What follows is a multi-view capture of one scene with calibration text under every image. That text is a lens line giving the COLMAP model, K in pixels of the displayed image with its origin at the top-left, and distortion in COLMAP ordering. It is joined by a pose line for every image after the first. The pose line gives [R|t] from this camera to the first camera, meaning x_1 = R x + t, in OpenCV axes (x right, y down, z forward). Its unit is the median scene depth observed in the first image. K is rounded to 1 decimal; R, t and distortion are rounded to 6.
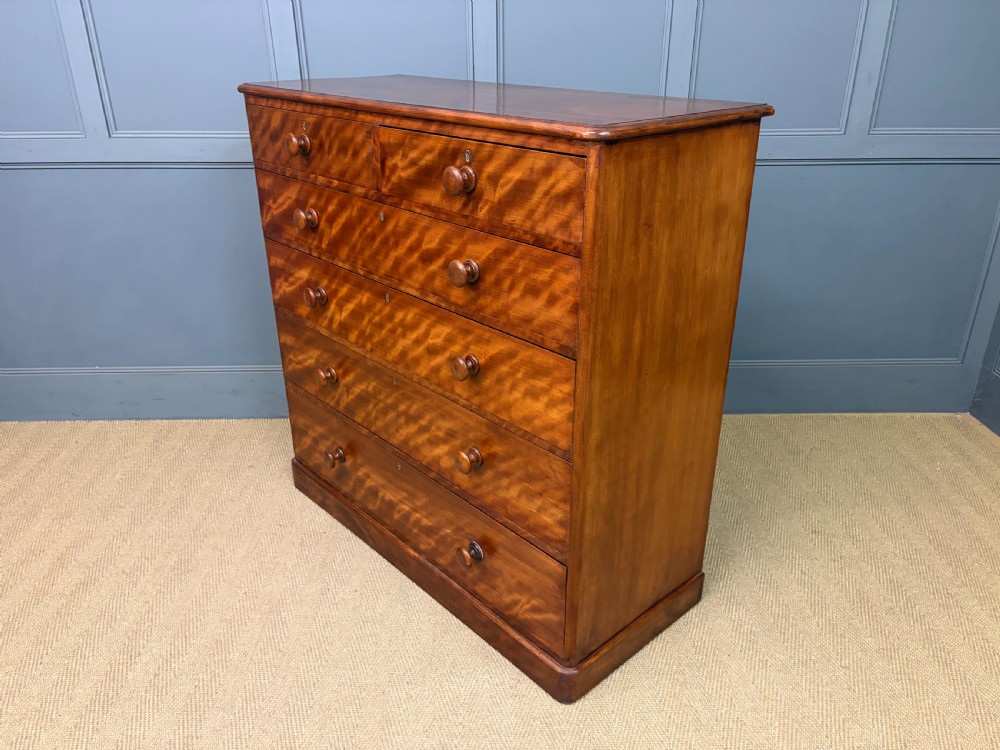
lens RADIAL K [[761.0, 0, 504.6], [0, 761.0, 381.1], [0, 0, 1]] dist [0.048964, -0.064057]
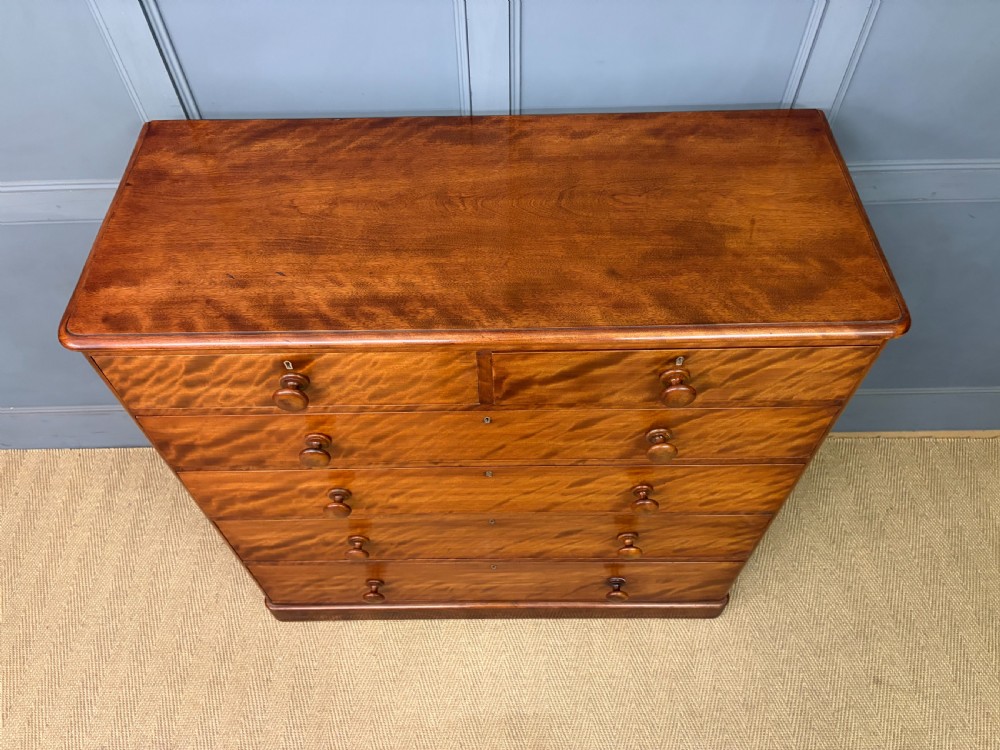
lens RADIAL K [[761.0, 0, 498.8], [0, 761.0, 375.4], [0, 0, 1]] dist [0.048964, -0.064057]
pose [[0.999846, -0.000773, -0.017547, -0.009062], [0.009087, 0.877691, 0.479141, -0.511307], [0.015031, -0.479226, 0.877563, 0.379945]]
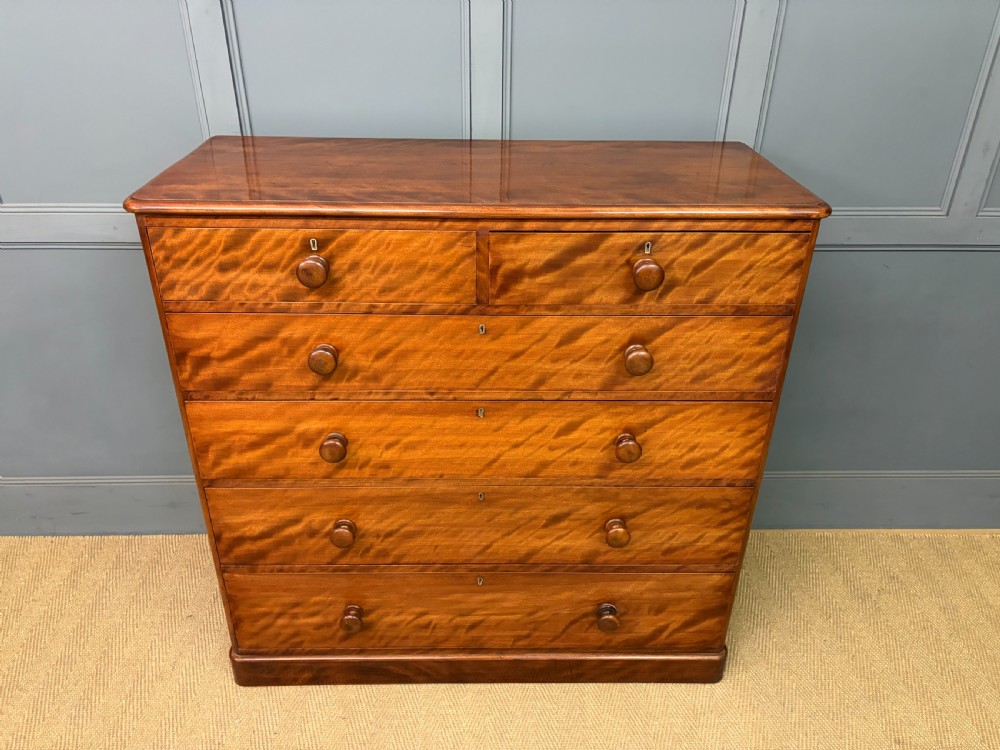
lens RADIAL K [[761.0, 0, 499.4], [0, 761.0, 373.5], [0, 0, 1]] dist [0.048964, -0.064057]
pose [[0.999862, 0.009833, 0.013367, -0.021016], [-0.010709, 0.997689, 0.067089, -0.222839], [-0.012677, -0.067223, 0.997657, 0.231769]]
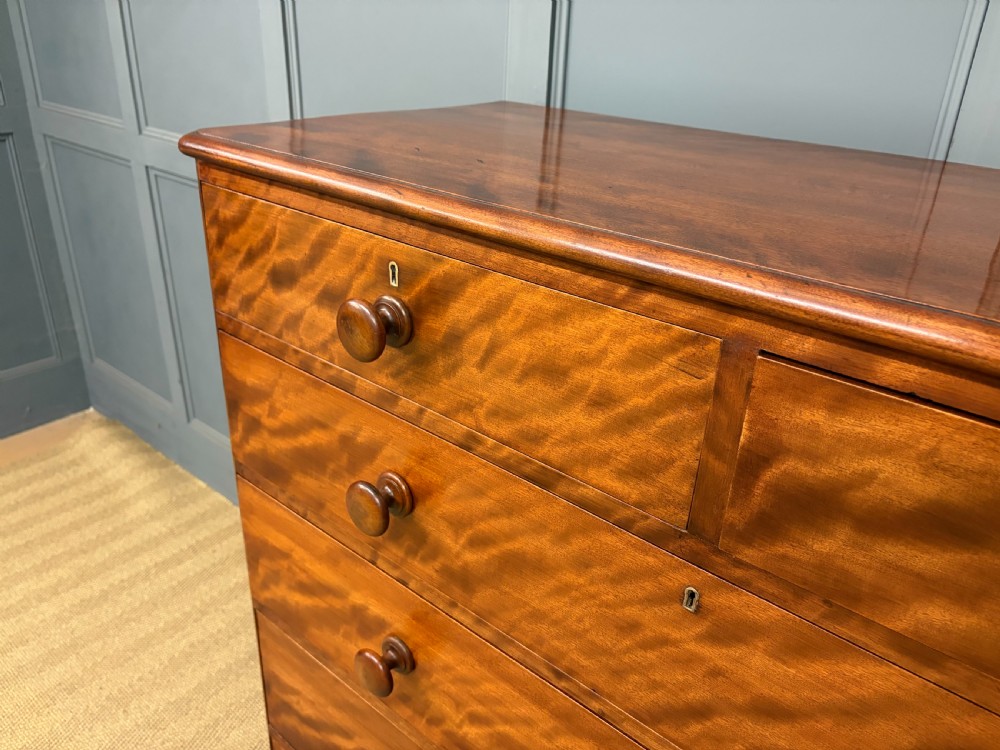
lens RADIAL K [[761.0, 0, 491.6], [0, 761.0, 381.3], [0, 0, 1]] dist [0.048964, -0.064057]
pose [[0.746892, 0.316585, -0.584745, 0.041402], [-0.320929, 0.941811, 0.099982, -0.282148], [0.582372, 0.112986, 0.805033, 0.624707]]
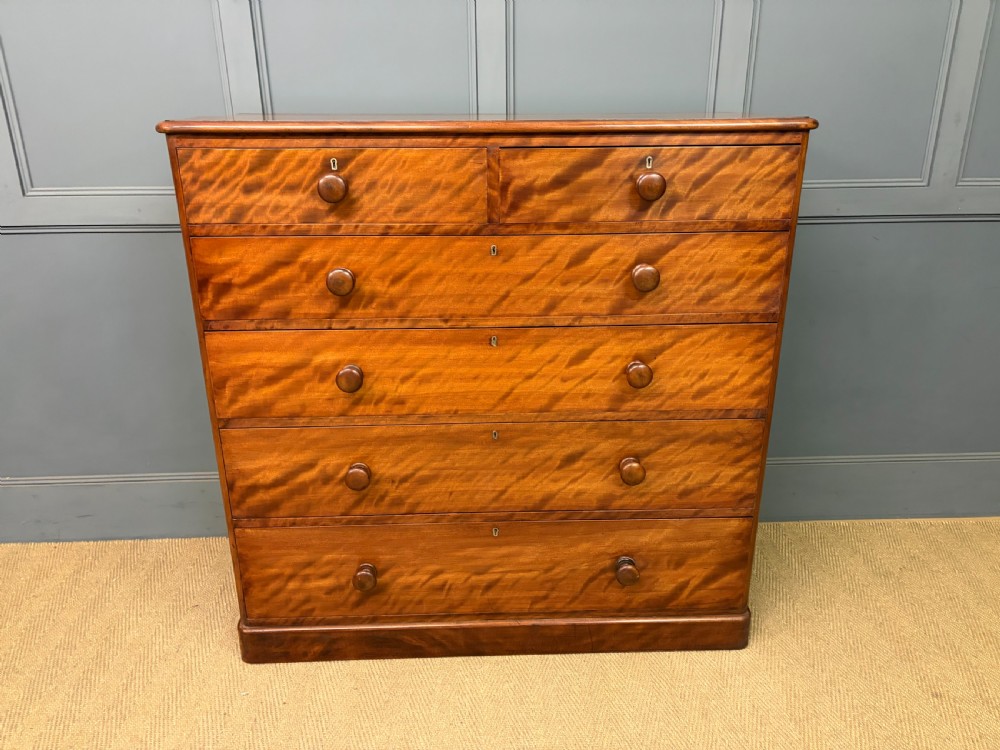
lens RADIAL K [[761.0, 0, 504.7], [0, 761.0, 380.1], [0, 0, 1]] dist [0.048964, -0.064057]
pose [[0.999729, -0.011916, 0.020000, -0.032180], [0.013561, 0.996357, -0.084197, -0.053718], [-0.018924, 0.084446, 0.996248, 0.218094]]
